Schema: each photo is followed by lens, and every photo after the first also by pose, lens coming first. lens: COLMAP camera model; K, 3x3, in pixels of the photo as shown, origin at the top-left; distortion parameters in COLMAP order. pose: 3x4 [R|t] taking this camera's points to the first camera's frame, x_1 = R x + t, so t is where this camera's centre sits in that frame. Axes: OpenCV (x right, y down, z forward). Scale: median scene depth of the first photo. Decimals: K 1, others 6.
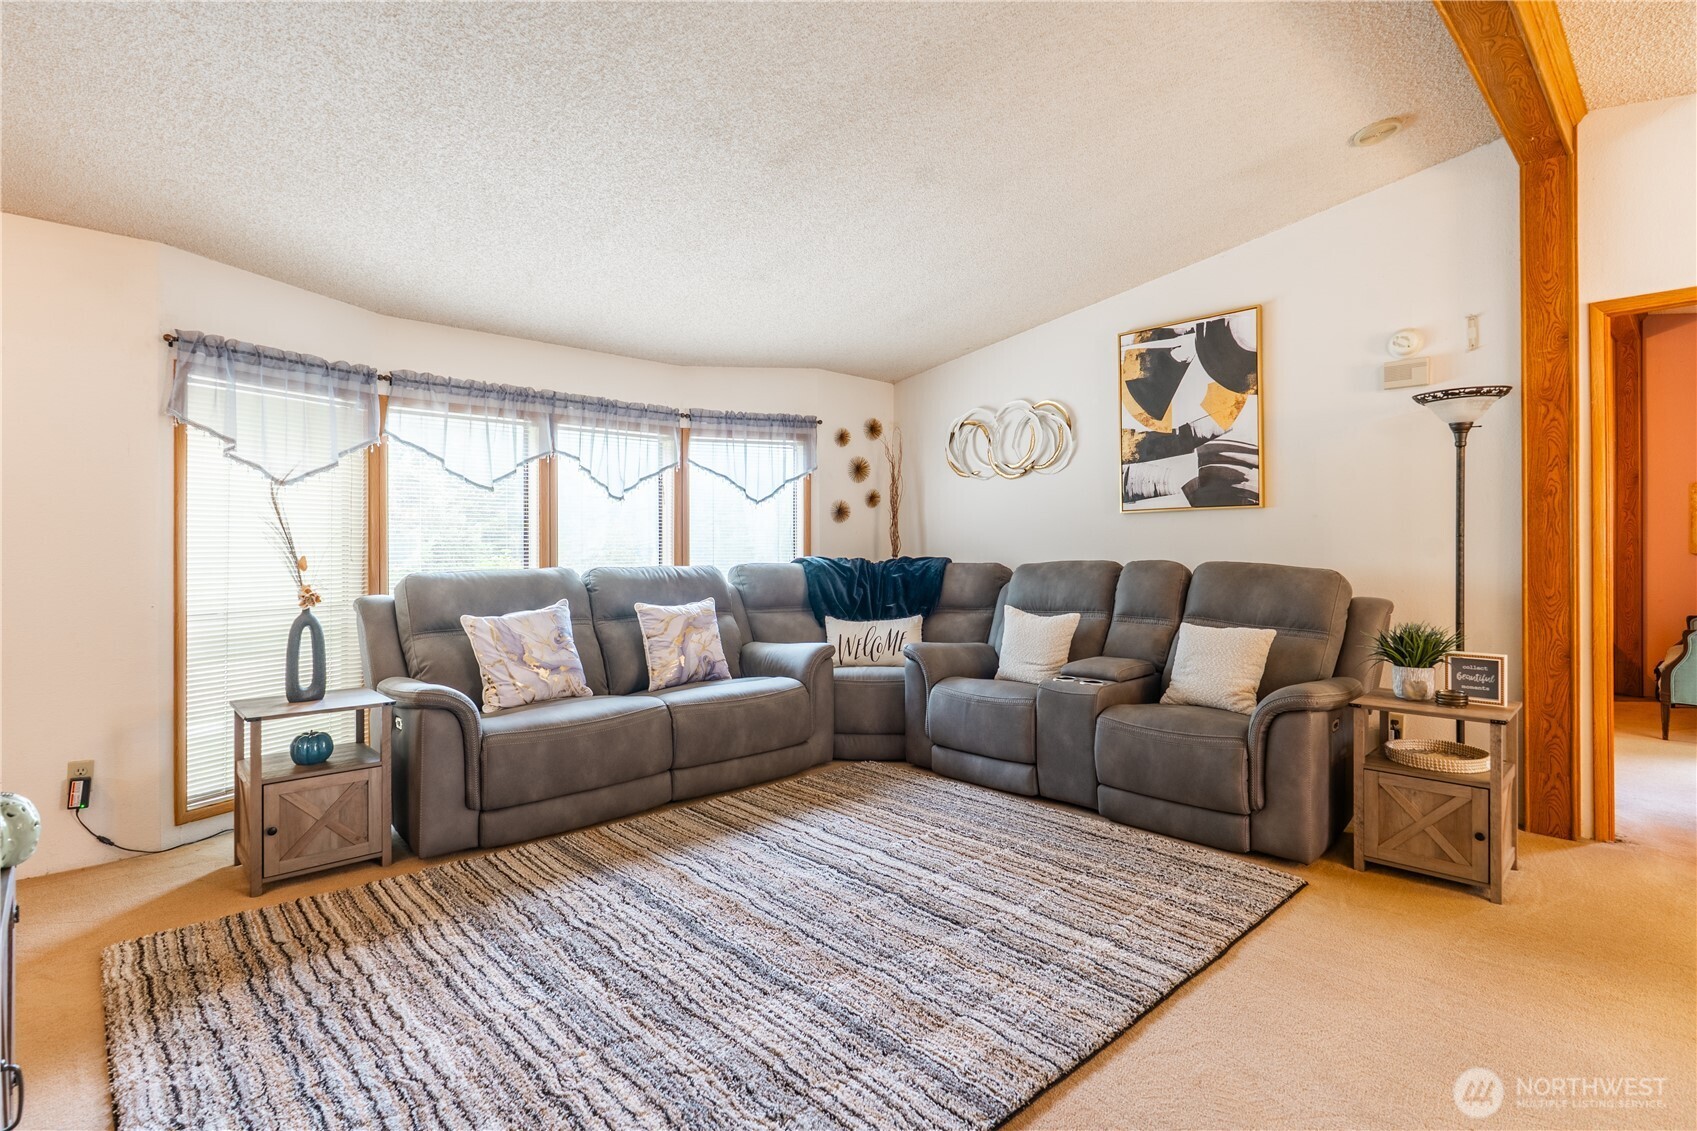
lens RADIAL K [[832.4, 0, 847.6], [0, 832.4, 512.8], [0, 0, 1]] dist [-0.013623, 0.000107]
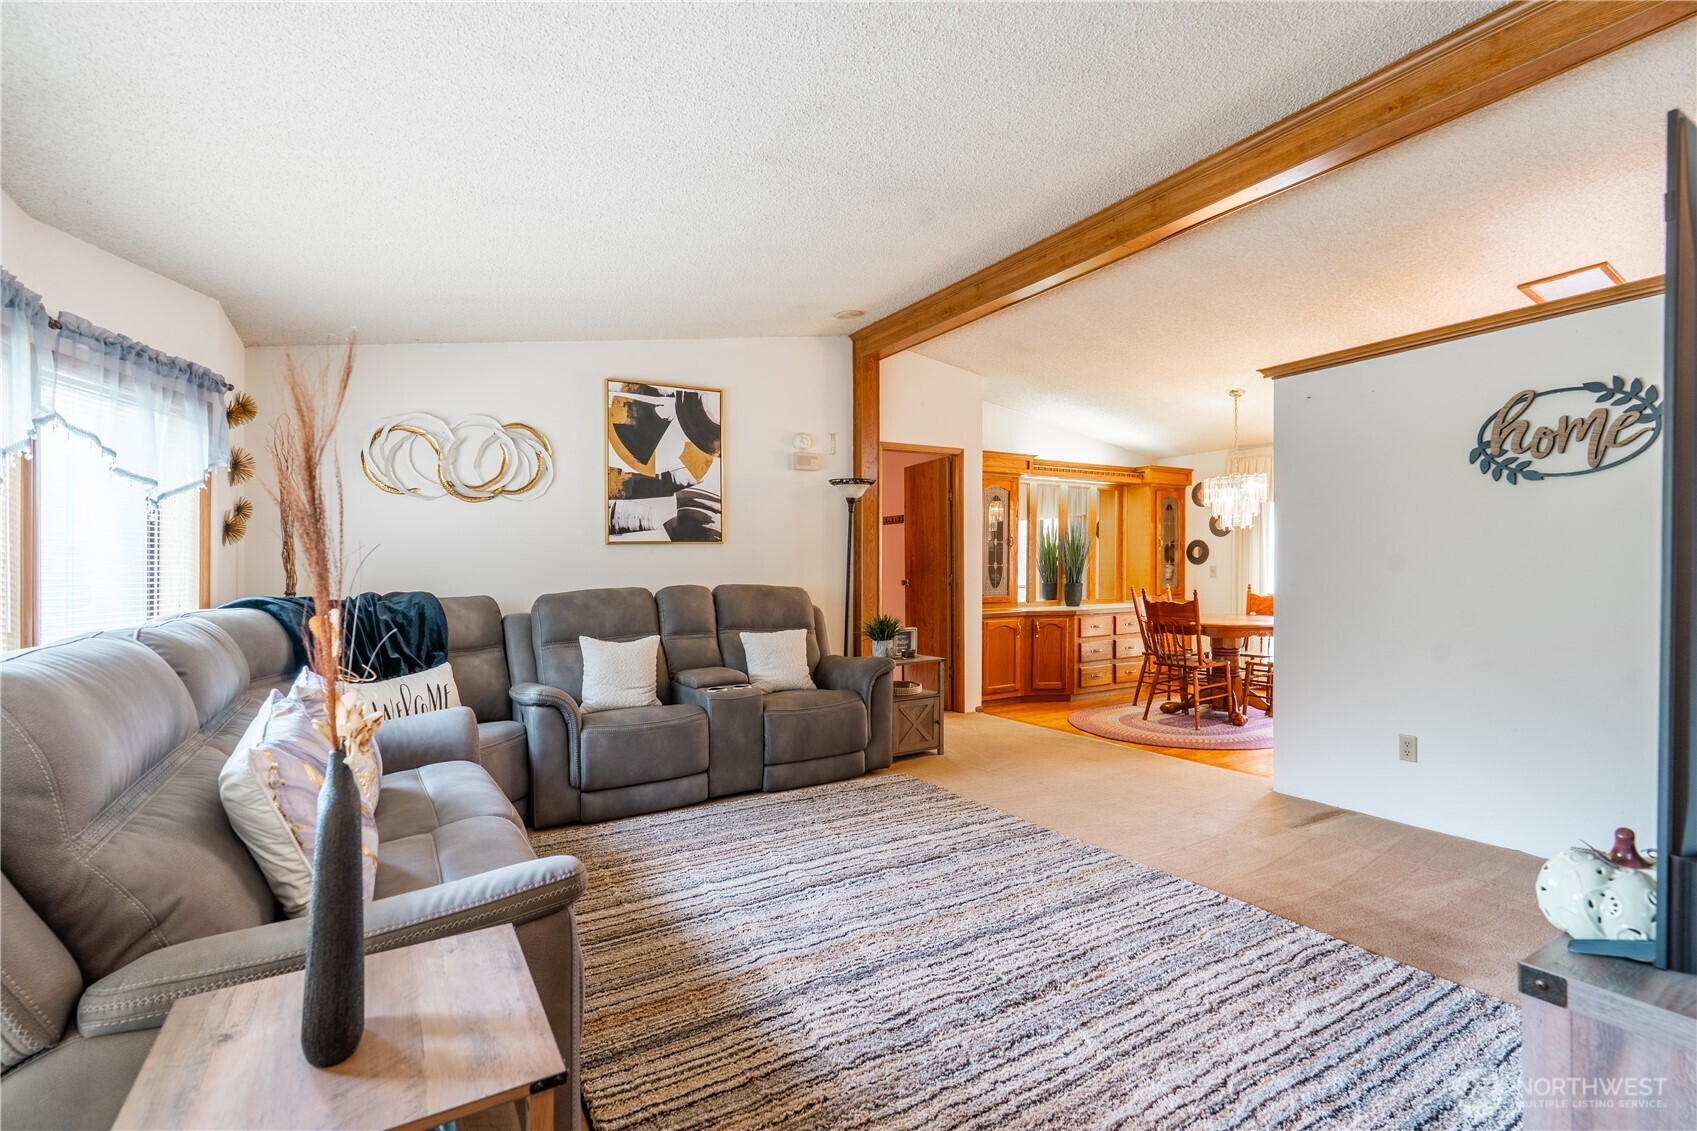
lens RADIAL K [[785.7, 0, 844.0], [0, 785.7, 546.6], [0, 0, 1]] dist [-0.005005, 0.000592]
pose [[0.212841, 0.023410, 0.976806, -0.781995], [-0.021901, 0.999576, -0.019183, 0.021152], [-0.976841, -0.017310, 0.213263, 0.618850]]
